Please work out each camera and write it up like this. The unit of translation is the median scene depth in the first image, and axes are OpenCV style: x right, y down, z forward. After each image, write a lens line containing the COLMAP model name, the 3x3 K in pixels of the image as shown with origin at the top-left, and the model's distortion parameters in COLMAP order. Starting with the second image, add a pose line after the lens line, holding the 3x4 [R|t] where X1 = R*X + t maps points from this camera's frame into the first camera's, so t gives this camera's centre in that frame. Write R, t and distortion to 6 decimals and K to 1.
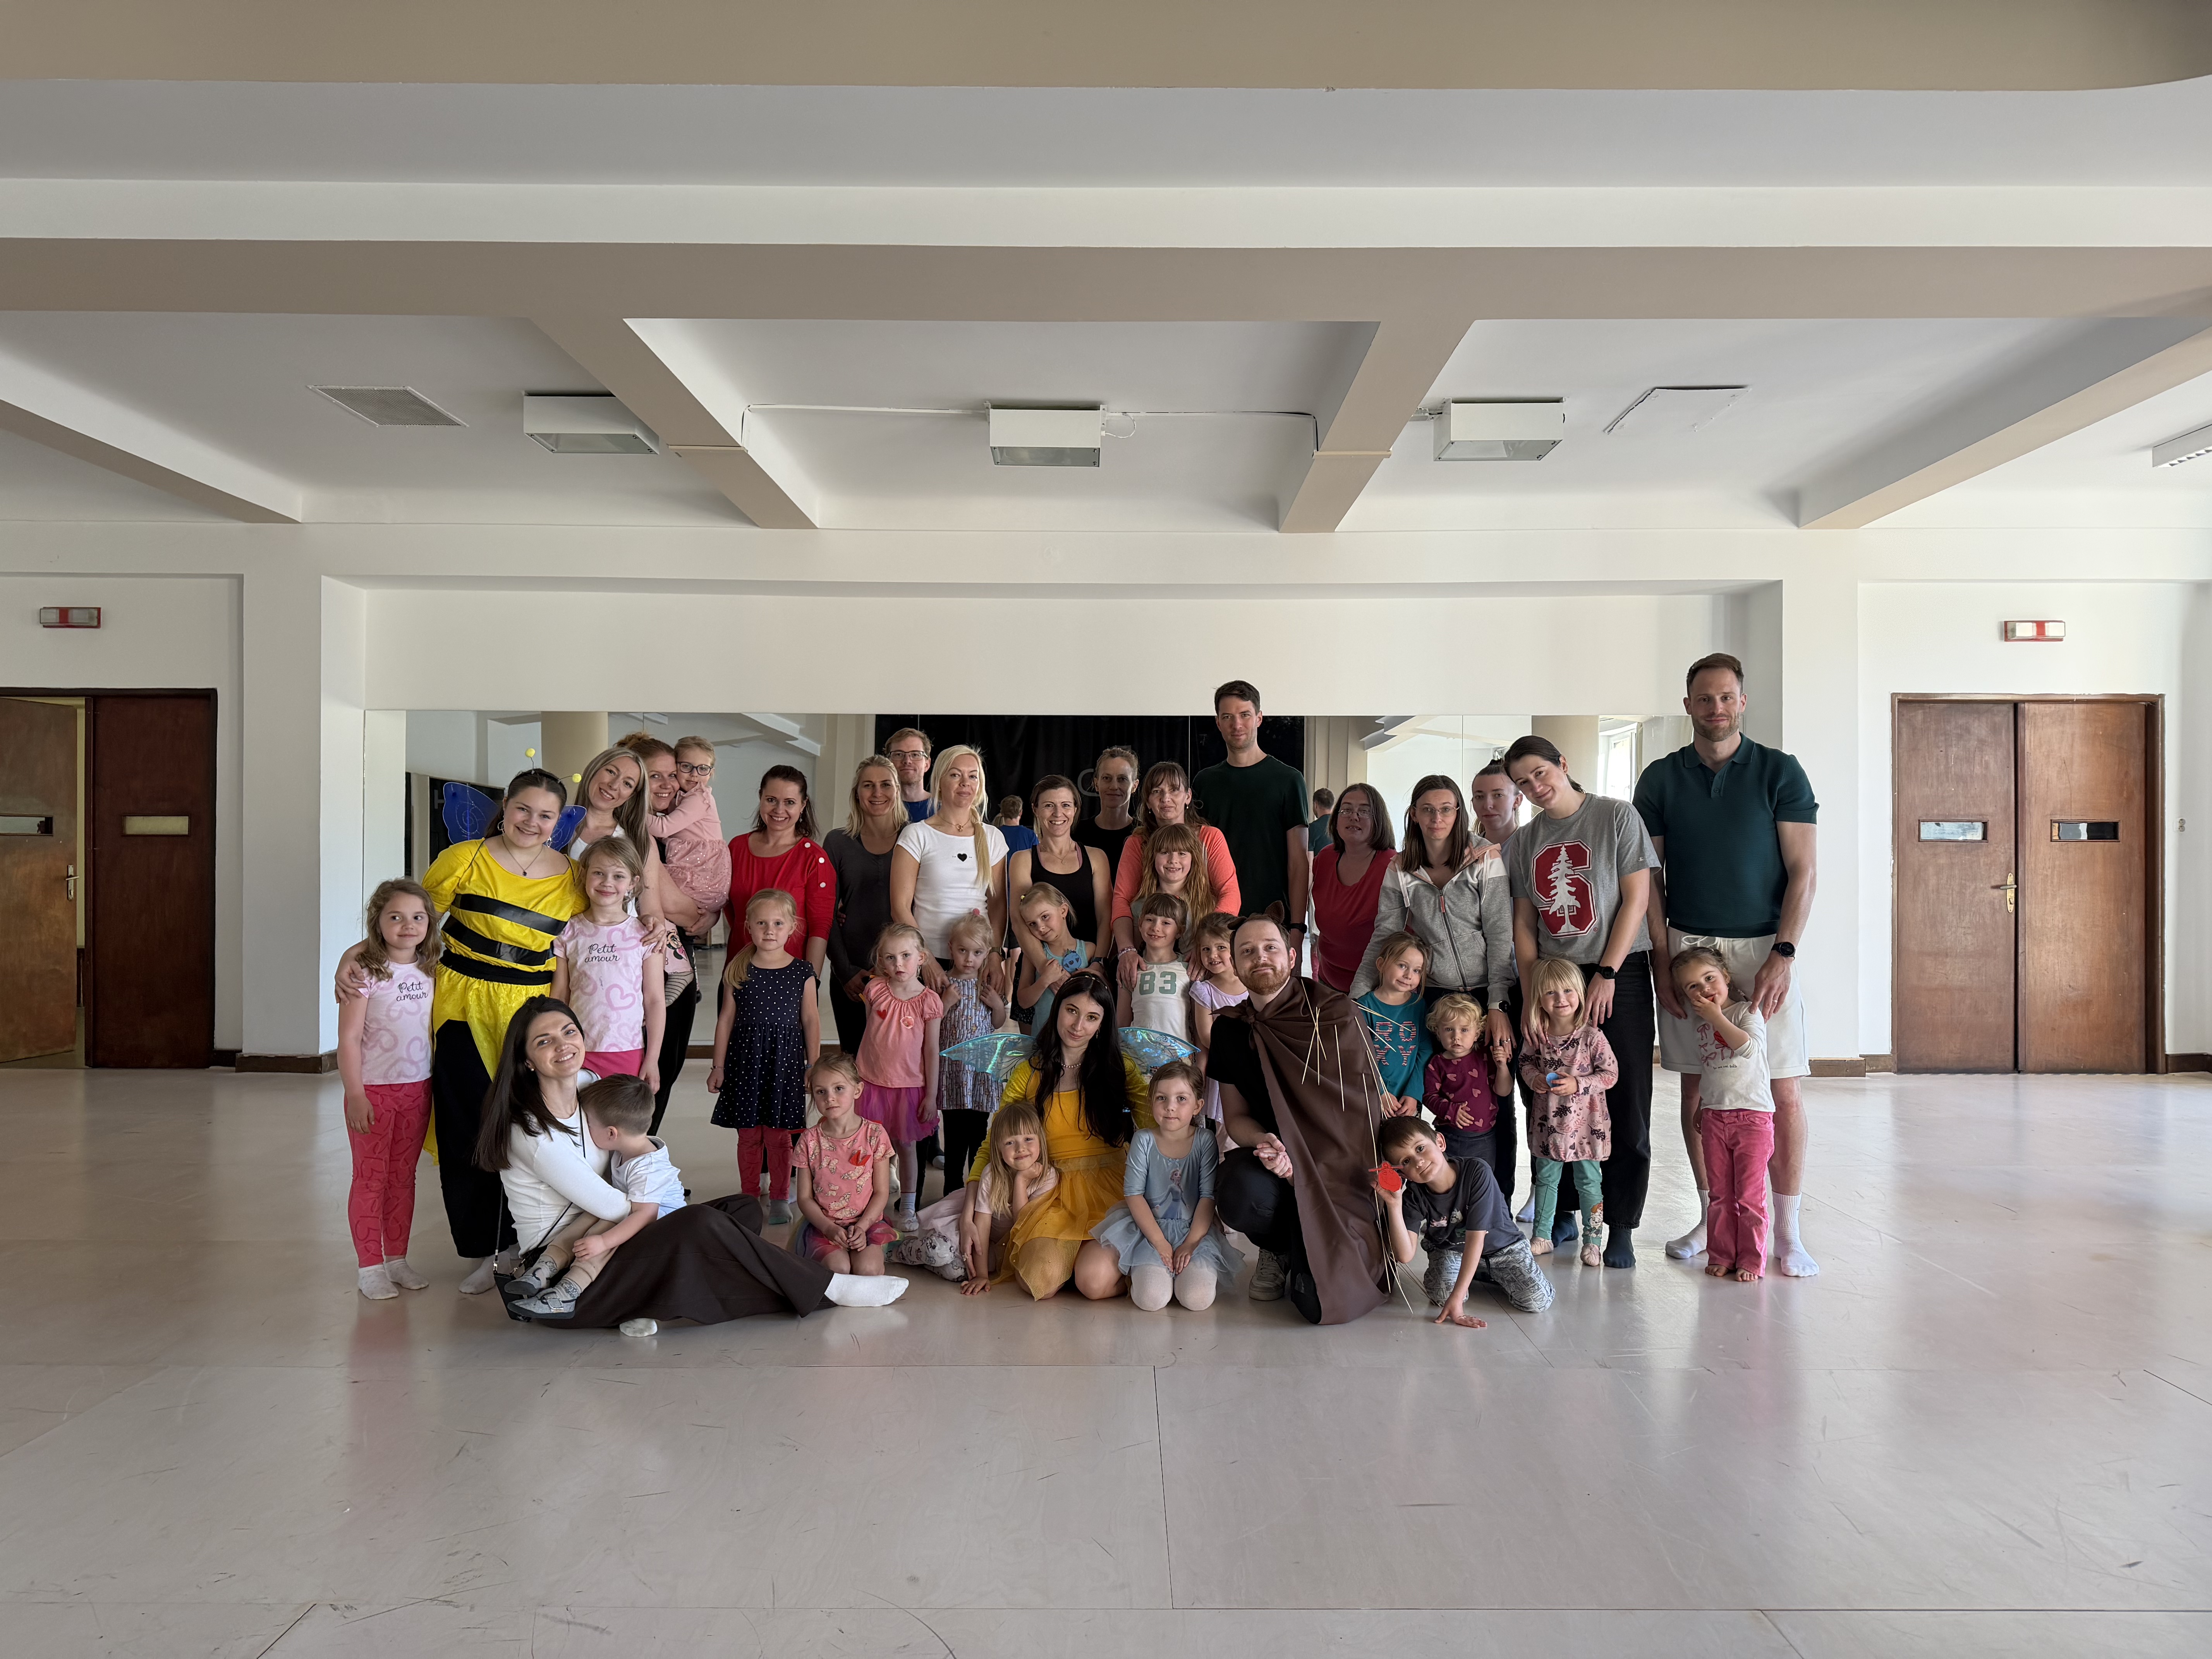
lens RADIAL K [[1546.7, 0, 1106.0], [0, 1546.7, 829.5], [0, 0, 1]] dist [0.040594, -0.036884]
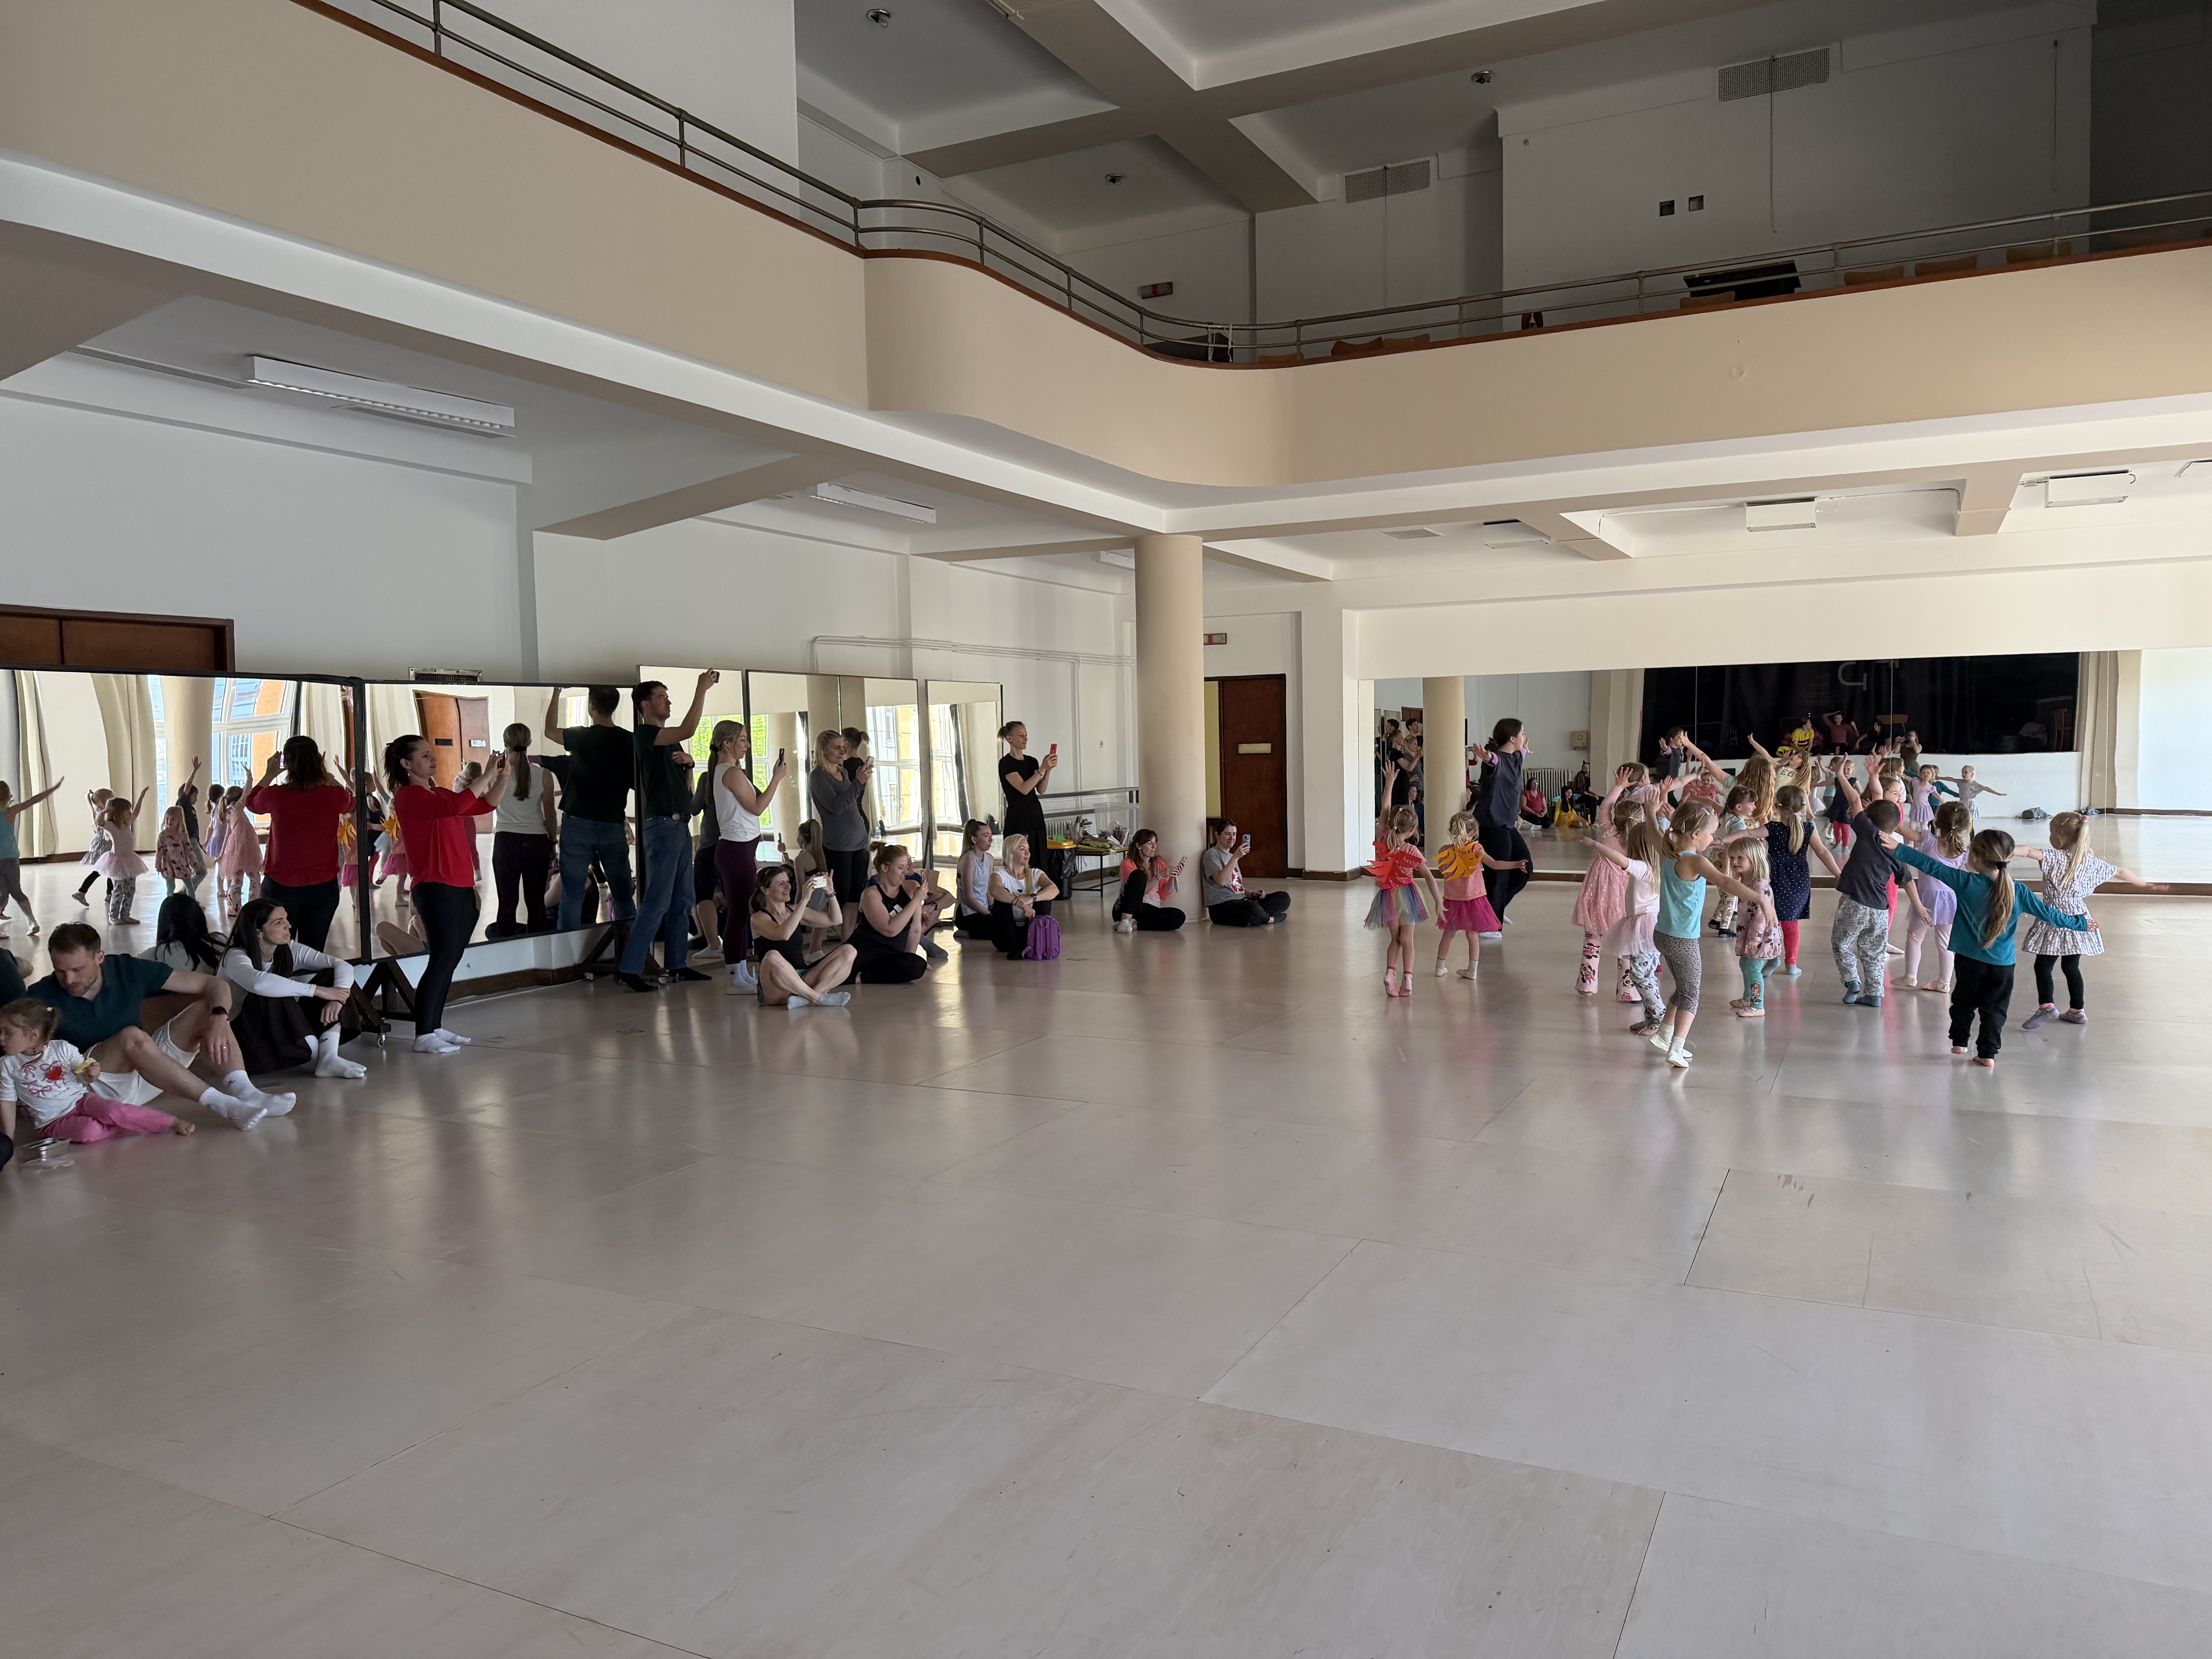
lens RADIAL K [[1546.0, 0, 1106.0], [0, 1546.0, 829.5], [0, 0, 1]] dist [0.016977, -0.005991]
pose [[0.898891, 0.005111, -0.438142, 0.077160], [0.022990, 0.998005, 0.058808, -0.036274], [0.437568, -0.062935, 0.896980, -1.427306]]
